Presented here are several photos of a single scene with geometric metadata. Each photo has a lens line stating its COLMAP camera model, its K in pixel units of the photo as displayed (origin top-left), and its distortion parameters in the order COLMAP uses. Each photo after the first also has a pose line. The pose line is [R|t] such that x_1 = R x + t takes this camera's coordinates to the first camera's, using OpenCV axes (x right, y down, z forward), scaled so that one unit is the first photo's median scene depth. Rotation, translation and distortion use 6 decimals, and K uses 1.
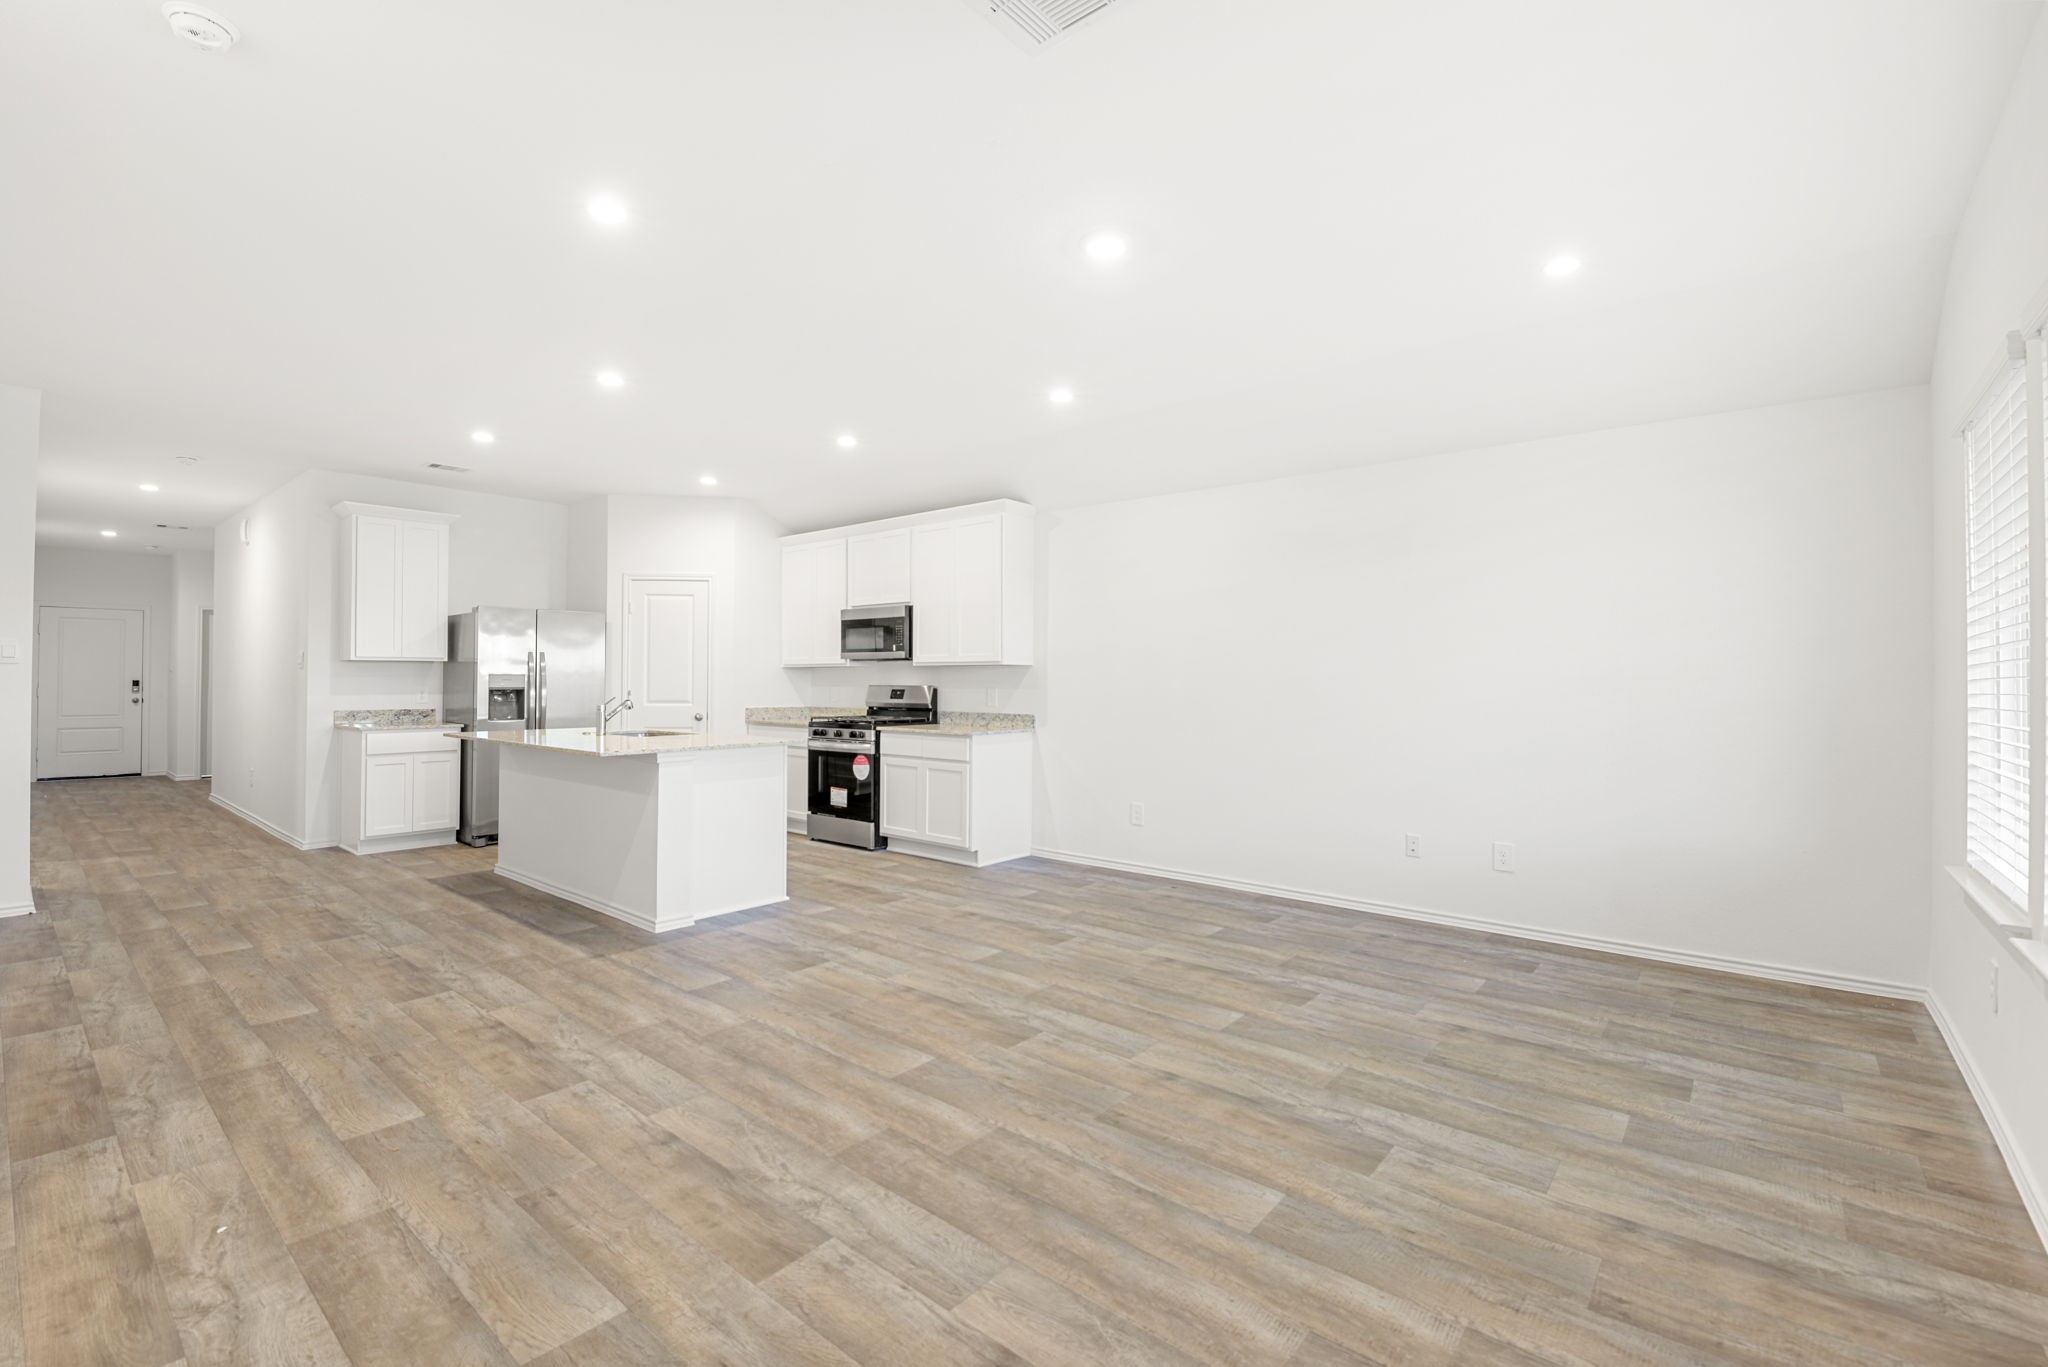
lens RADIAL K [[882.8, 0, 1026.8], [0, 882.8, 667.1], [0, 0, 1]] dist [-0.016245, -0.000228]
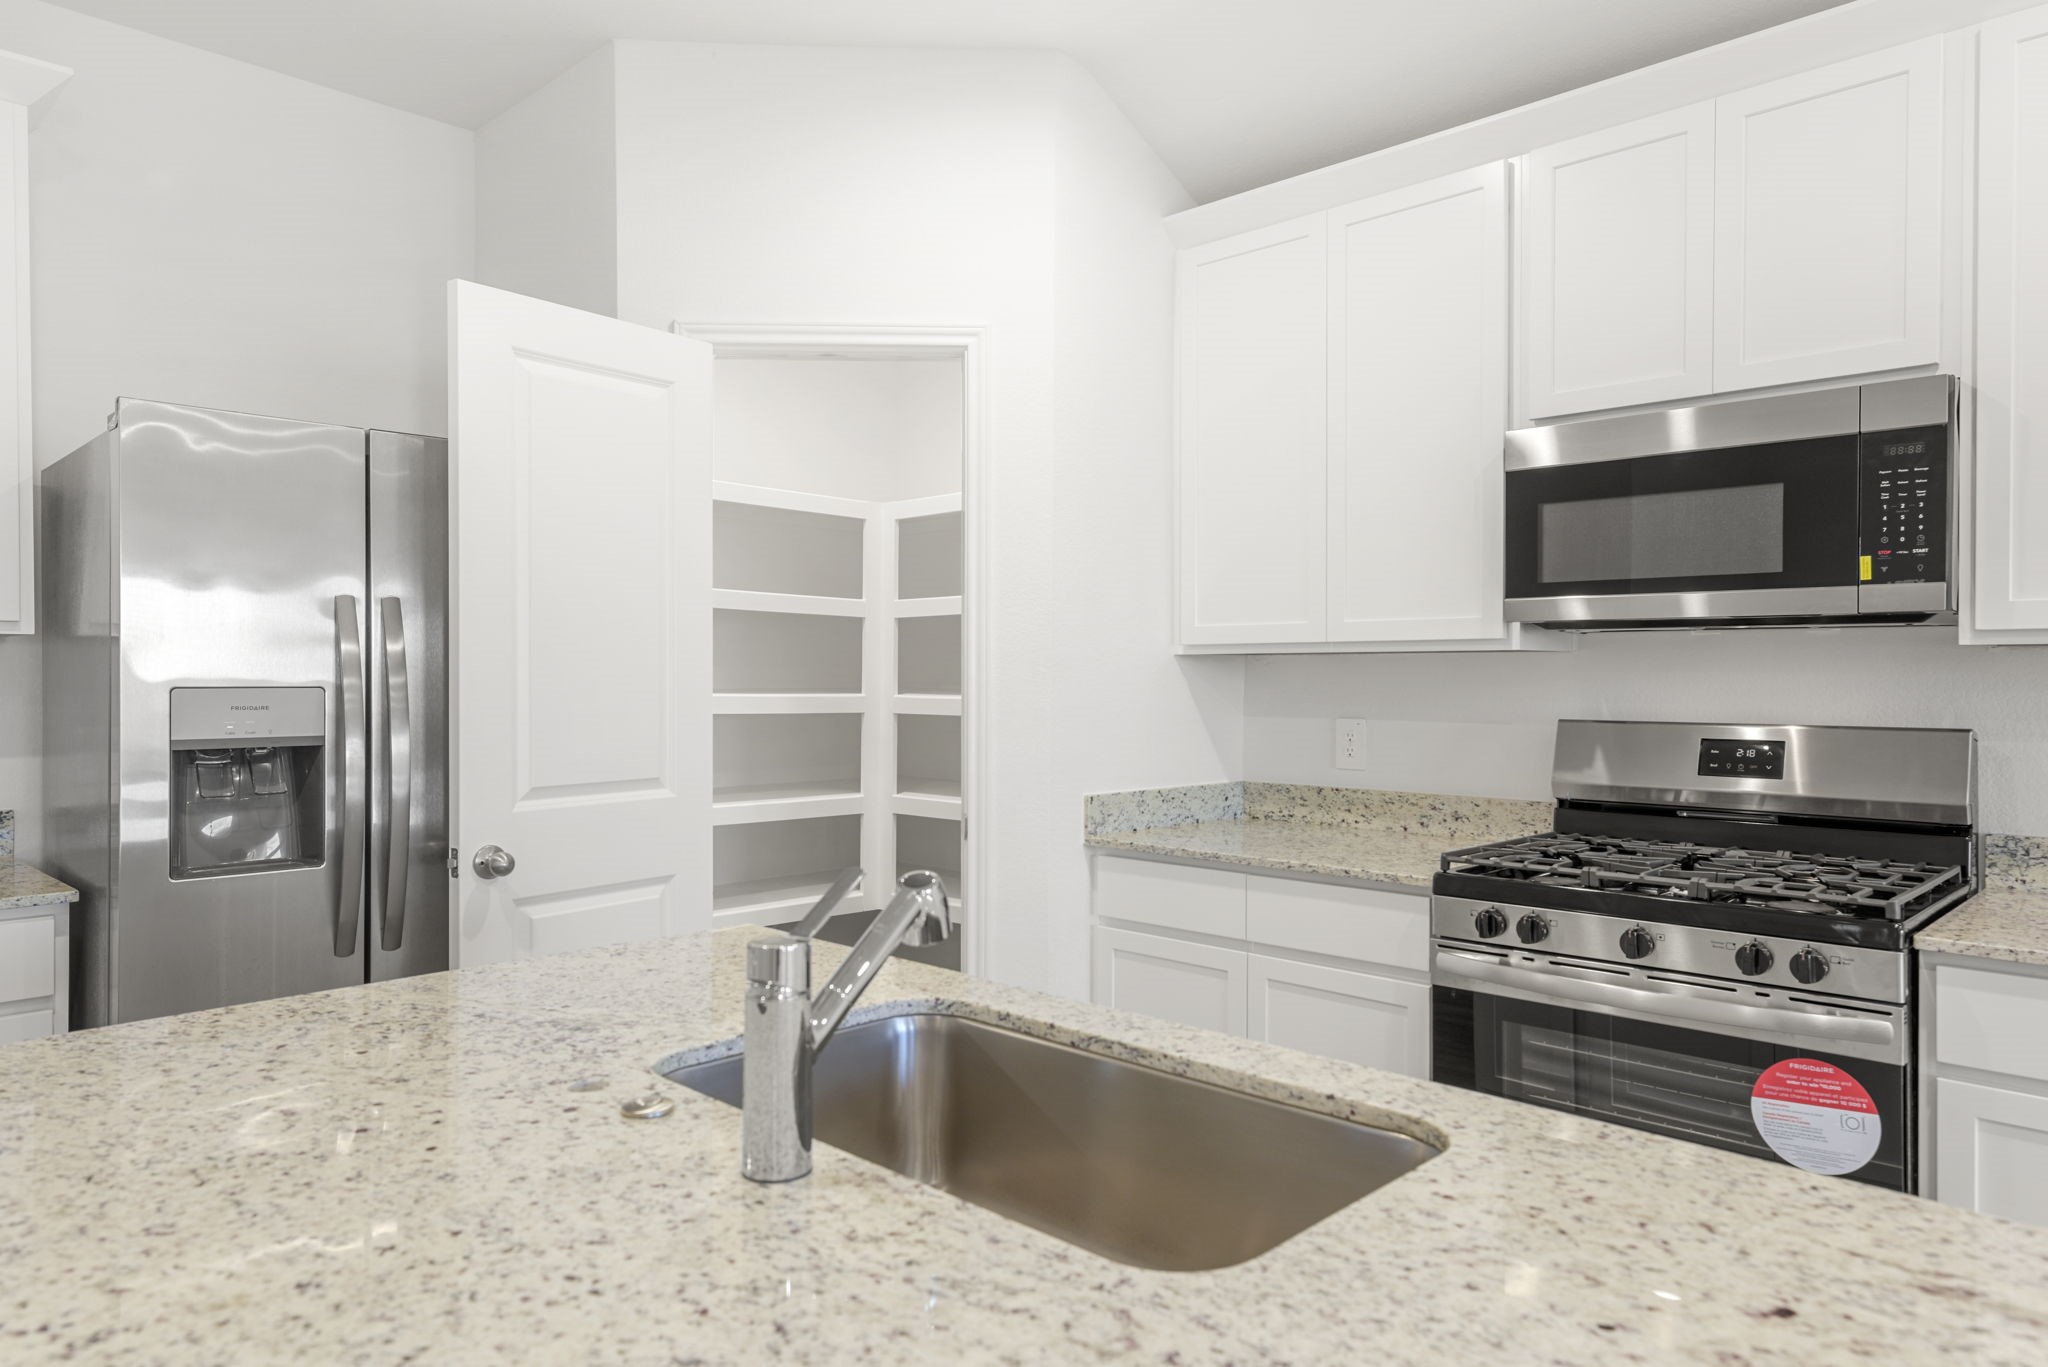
lens RADIAL K [[1318.3, 0, 1013.4], [0, 1318.3, 687.4], [0, 0, 1]] dist [0.003740, 0.000542]
pose [[0.996910, -0.001579, -0.078541, -0.334414], [0.003836, 0.999584, 0.028590, -0.001295], [0.078463, -0.028803, 0.996501, 0.623119]]
